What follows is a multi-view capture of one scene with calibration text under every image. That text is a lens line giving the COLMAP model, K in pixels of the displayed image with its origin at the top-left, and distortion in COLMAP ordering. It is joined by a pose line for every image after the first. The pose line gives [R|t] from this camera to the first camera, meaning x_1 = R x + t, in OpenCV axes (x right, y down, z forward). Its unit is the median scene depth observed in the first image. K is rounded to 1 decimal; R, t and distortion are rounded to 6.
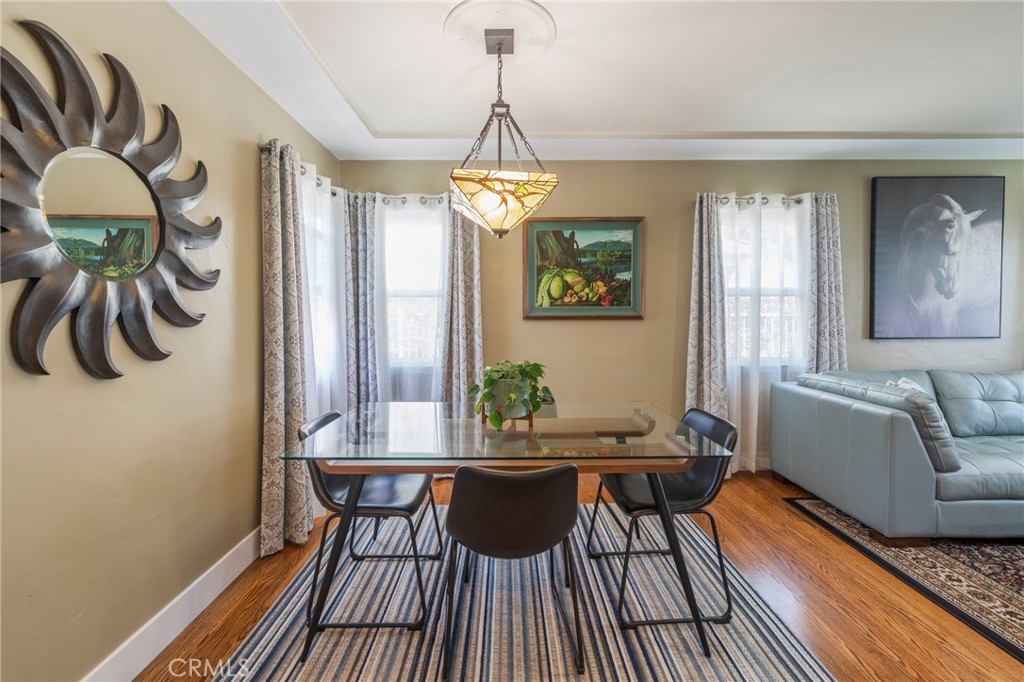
lens RADIAL K [[414.3, 0, 507.1], [0, 414.3, 321.1], [0, 0, 1]] dist [-0.001333, -0.000162]
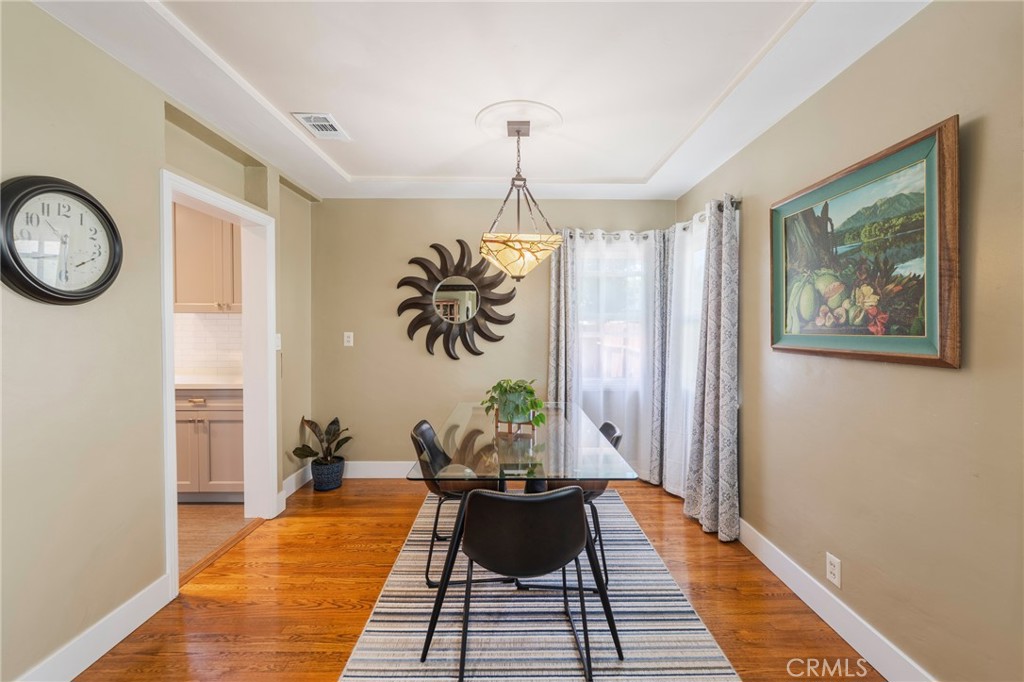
lens RADIAL K [[414.3, 0, 521.6], [0, 414.3, 334.2], [0, 0, 1]] dist [-0.001333, -0.000162]
pose [[0.015938, 0.019998, -0.999673, 0.733588], [-0.021102, 0.999584, 0.019659, -0.037747], [0.999650, 0.020781, 0.016353, 0.576742]]
